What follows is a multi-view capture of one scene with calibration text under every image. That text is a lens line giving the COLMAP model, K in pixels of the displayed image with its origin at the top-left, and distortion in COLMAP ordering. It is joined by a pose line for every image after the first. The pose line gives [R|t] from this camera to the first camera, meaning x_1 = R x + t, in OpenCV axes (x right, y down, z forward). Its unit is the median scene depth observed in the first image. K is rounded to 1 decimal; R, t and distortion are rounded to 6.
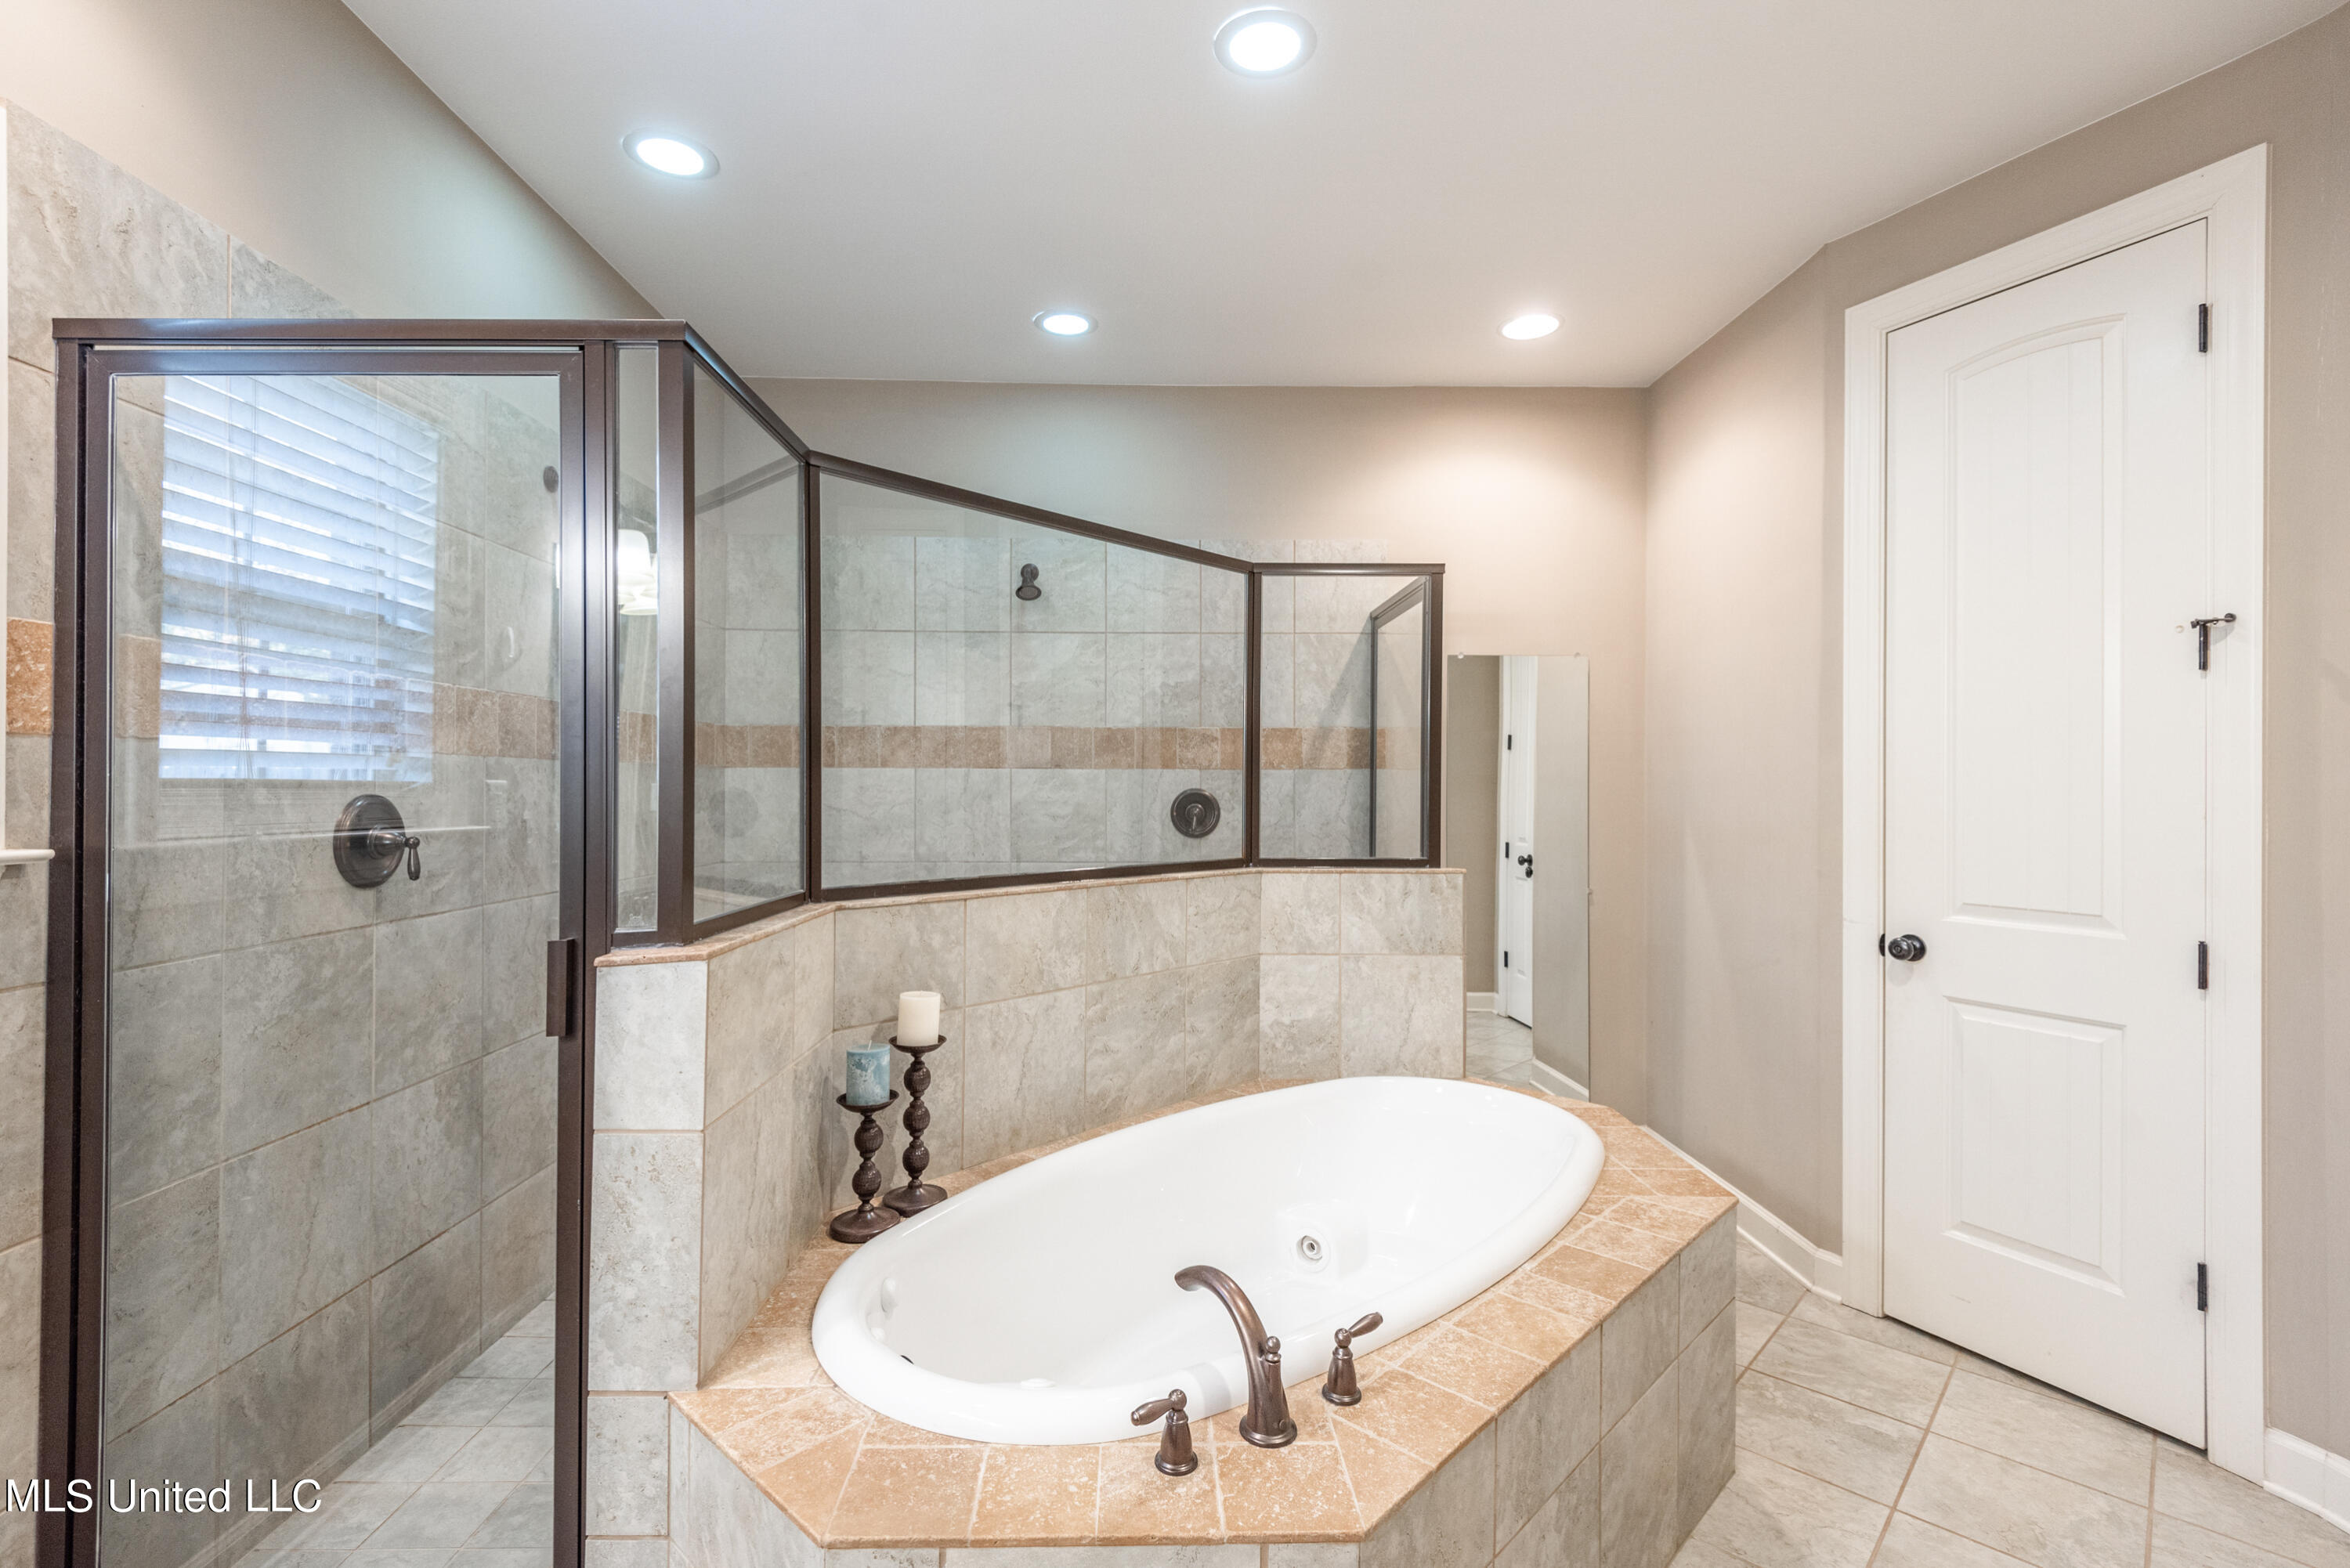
lens RADIAL K [[1070.6, 0, 1158.6], [0, 1070.6, 777.6], [0, 0, 1]] dist [0.019828, -0.011521]
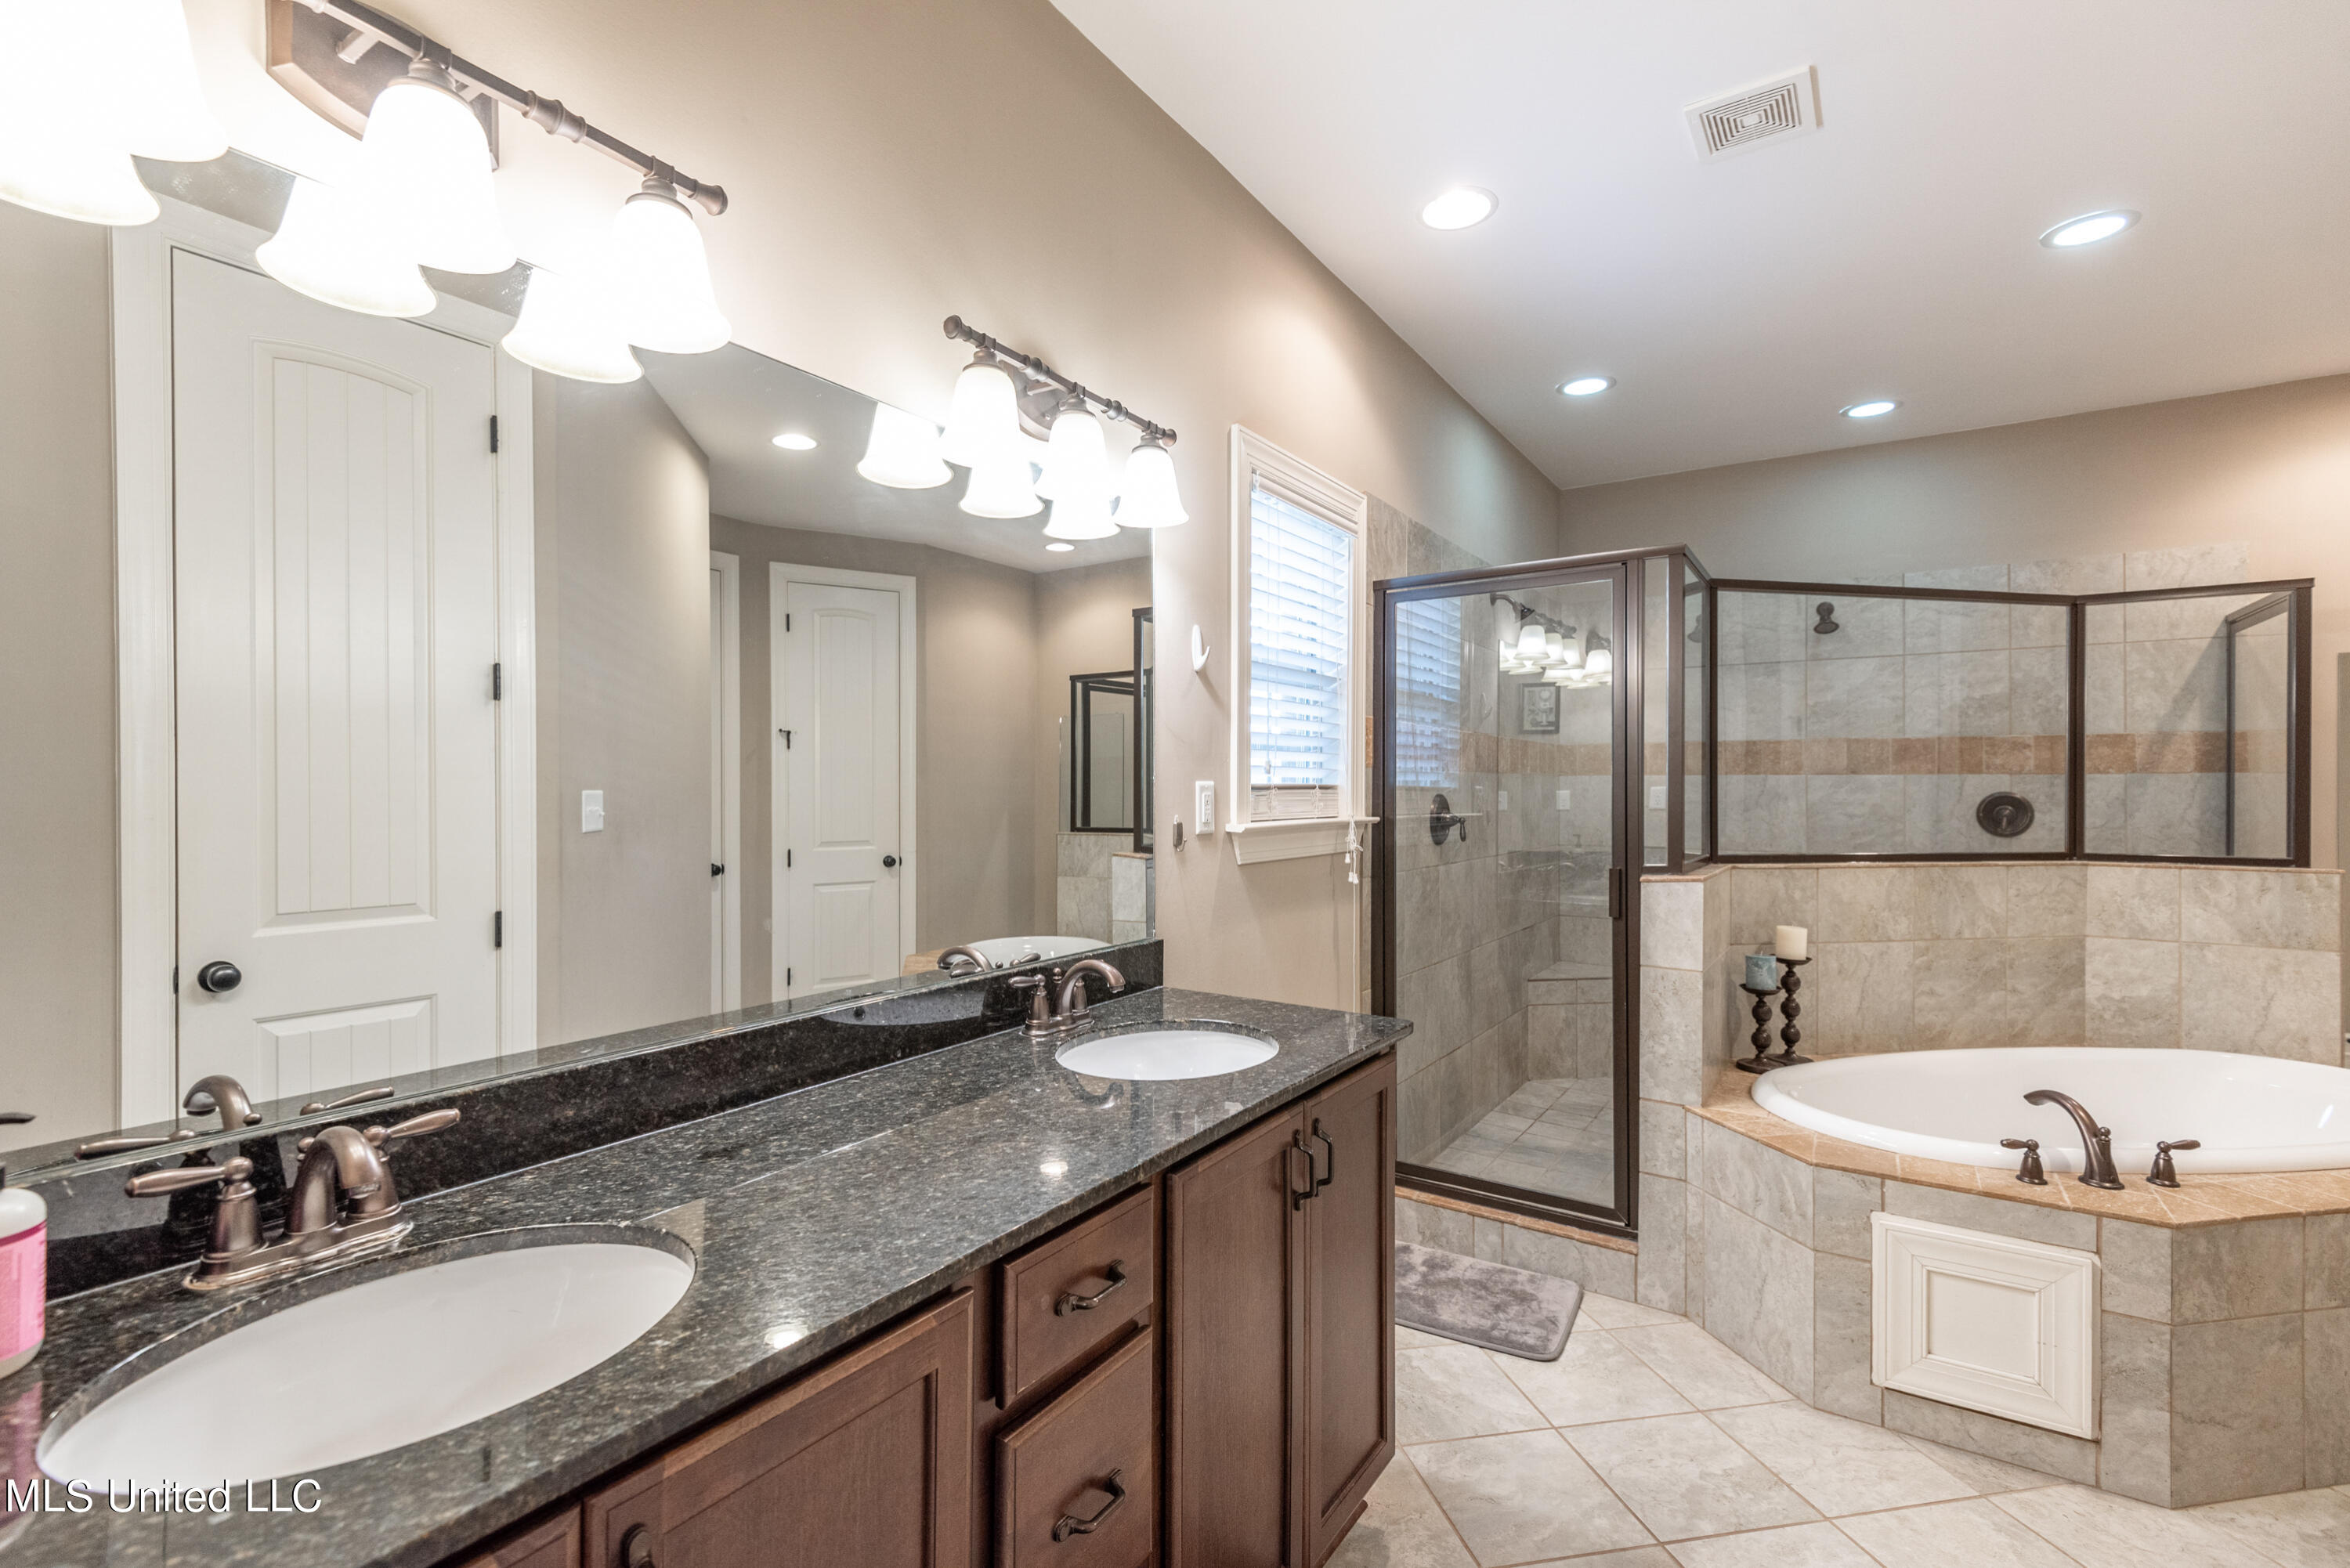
lens RADIAL K [[1070.6, 0, 1158.7], [0, 1070.6, 779.4], [0, 0, 1]] dist [0.019828, -0.011521]
pose [[0.821319, -0.004393, -0.570453, -0.070207], [0.004055, 0.999990, -0.001862, -0.005730], [0.570455, -0.000784, 0.821328, -0.600709]]
